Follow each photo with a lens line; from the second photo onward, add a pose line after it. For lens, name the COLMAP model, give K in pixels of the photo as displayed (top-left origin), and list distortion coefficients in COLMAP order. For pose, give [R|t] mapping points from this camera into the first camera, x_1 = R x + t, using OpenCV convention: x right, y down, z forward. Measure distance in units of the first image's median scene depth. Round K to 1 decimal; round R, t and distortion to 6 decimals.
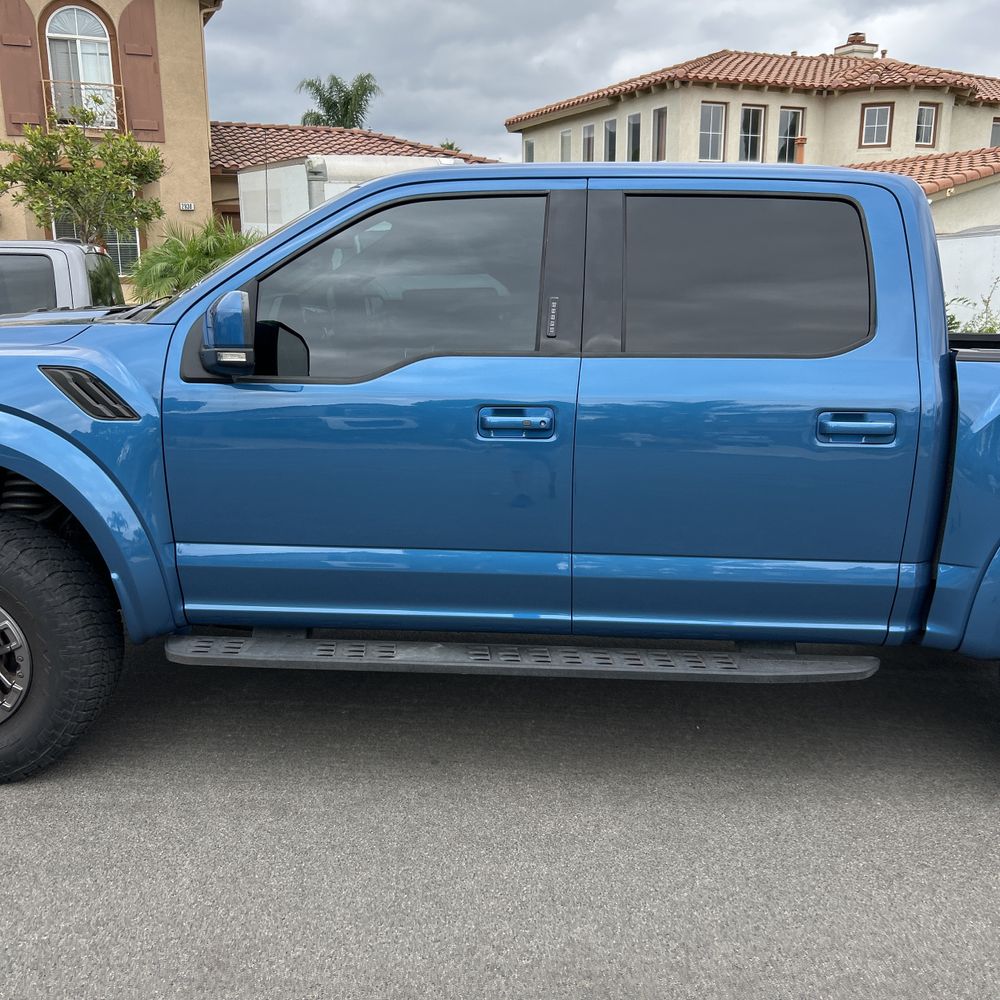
lens RADIAL K [[1013.0, 0, 498.7], [0, 1013.0, 511.7], [0, 0, 1]] dist [0.017138, 0.000000]
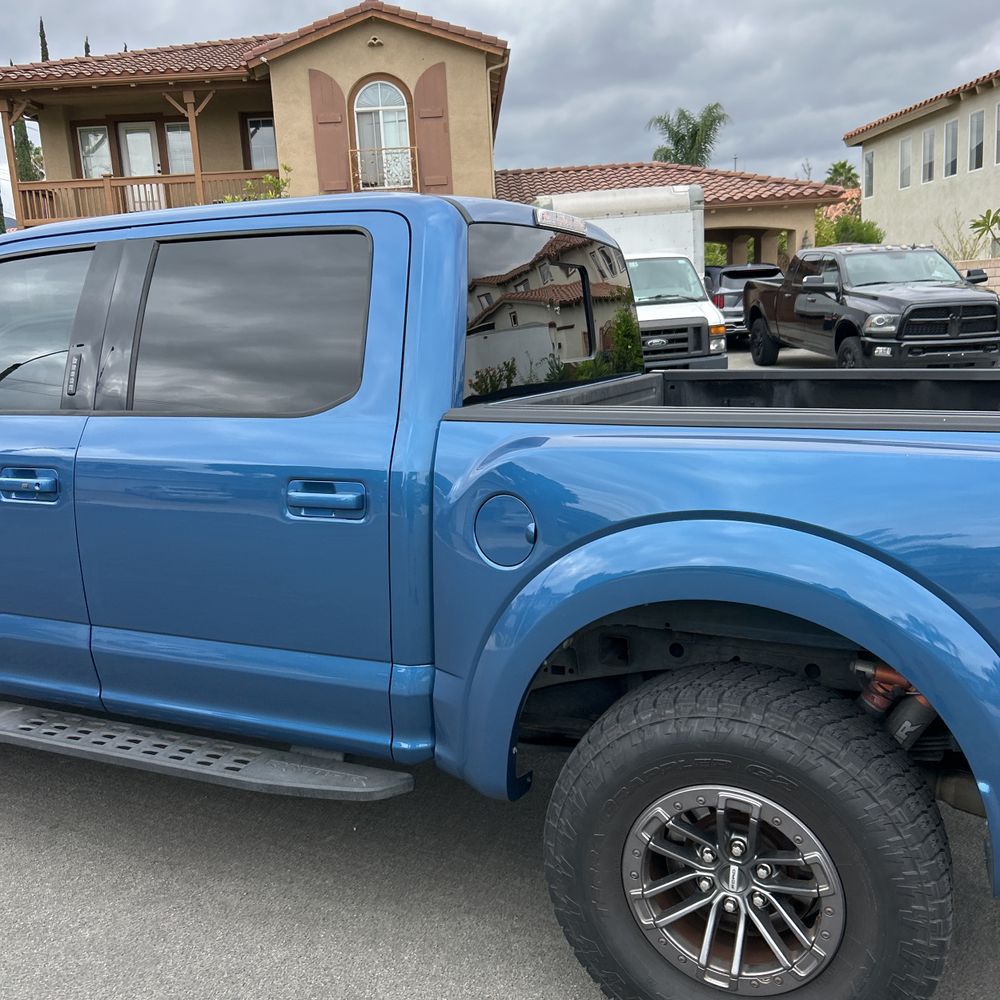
lens RADIAL K [[1013.0, 0, 494.6], [0, 1013.0, 501.1], [0, 0, 1]] dist [0.017138, 0.000000]
pose [[0.923986, 0.025437, -0.381579, 0.133450], [-0.040319, 0.998704, -0.031057, -0.010208], [0.380294, 0.044081, 0.923814, 0.046393]]
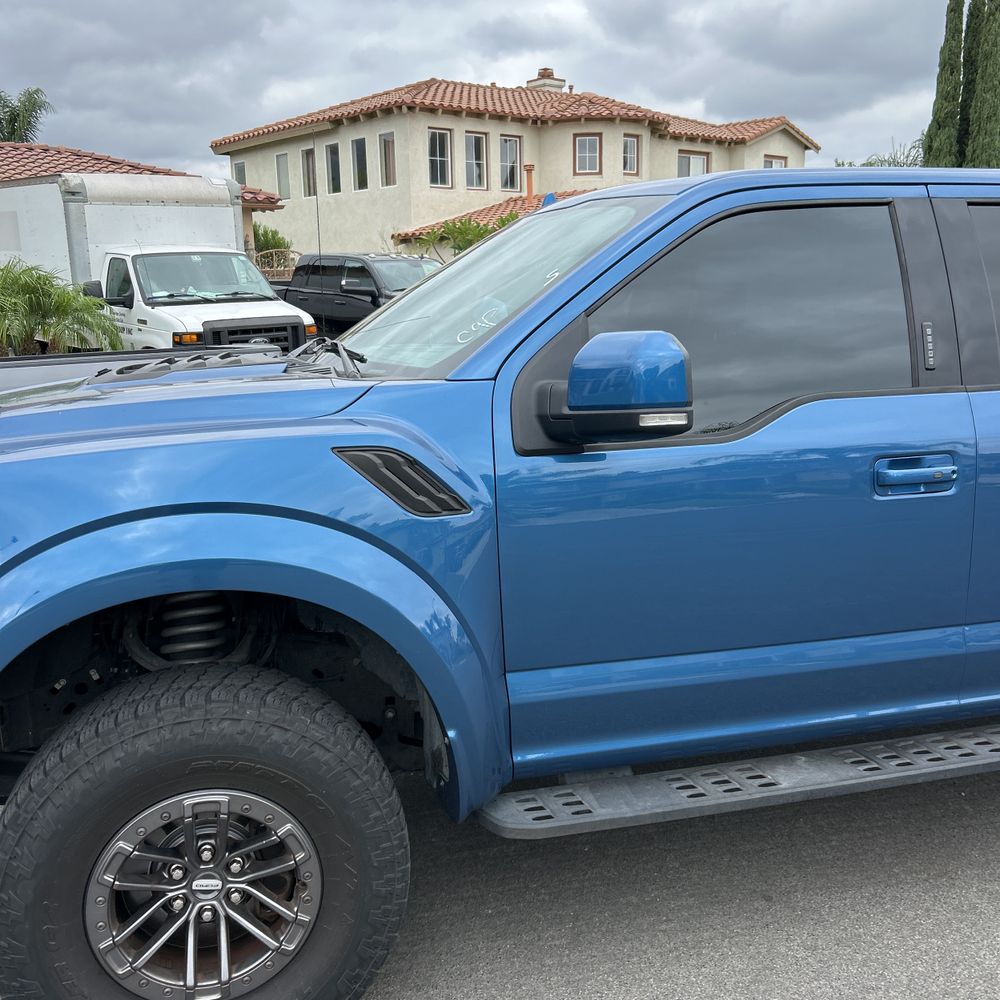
lens RADIAL K [[1013.0, 0, 489.0], [0, 1013.0, 499.8], [0, 0, 1]] dist [0.017138, 0.000000]
pose [[0.952211, -0.083726, 0.293742, -0.093407], [0.093691, 0.995401, -0.019993, -0.014197], [-0.290717, 0.046558, 0.955676, 0.052630]]
